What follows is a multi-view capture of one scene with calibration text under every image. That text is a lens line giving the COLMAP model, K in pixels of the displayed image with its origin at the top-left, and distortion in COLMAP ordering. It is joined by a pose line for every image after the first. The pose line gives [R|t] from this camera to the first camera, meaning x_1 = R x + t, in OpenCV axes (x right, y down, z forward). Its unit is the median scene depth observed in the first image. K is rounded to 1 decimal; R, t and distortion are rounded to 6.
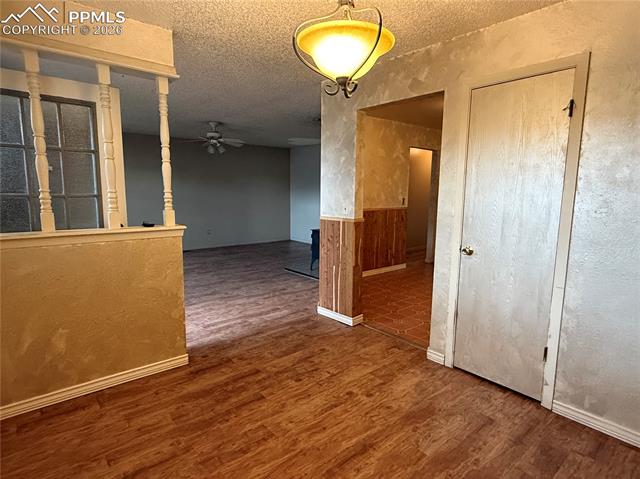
lens RADIAL K [[360.4, 0, 316.5], [0, 360.4, 240.4], [0, 0, 1]] dist [0.004871, 0.000881]
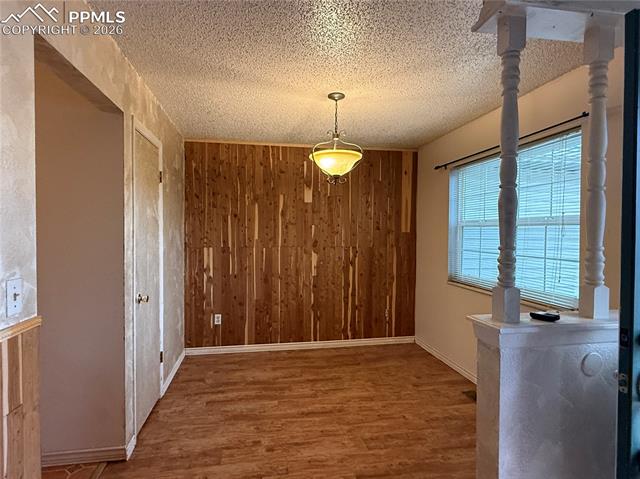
lens RADIAL K [[360.4, 0, 321.1], [0, 360.4, 242.5], [0, 0, 1]] dist [0.004871, 0.000881]
pose [[-0.876553, -0.026360, 0.480584, -0.439125], [0.052813, 0.987202, 0.150474, -0.233204], [-0.478400, 0.157279, -0.863943, 1.584191]]
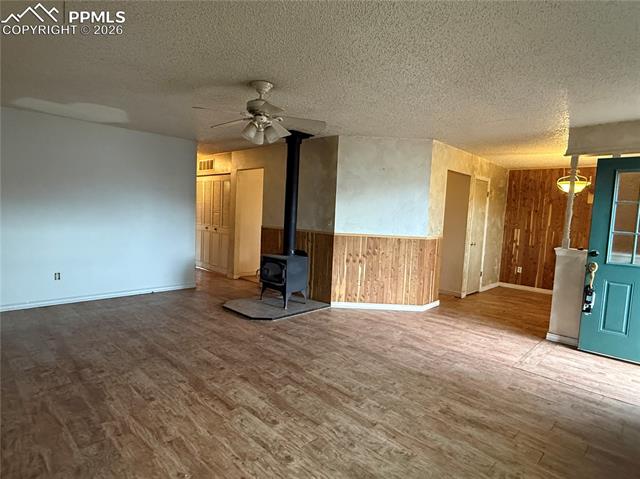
lens RADIAL K [[360.4, 0, 320.9], [0, 360.4, 240.8], [0, 0, 1]] dist [0.004871, 0.000881]
pose [[-0.111488, -0.094775, 0.989236, -1.898840], [0.088260, 0.990564, 0.104849, -0.341061], [-0.989839, 0.098999, -0.102071, 2.290481]]
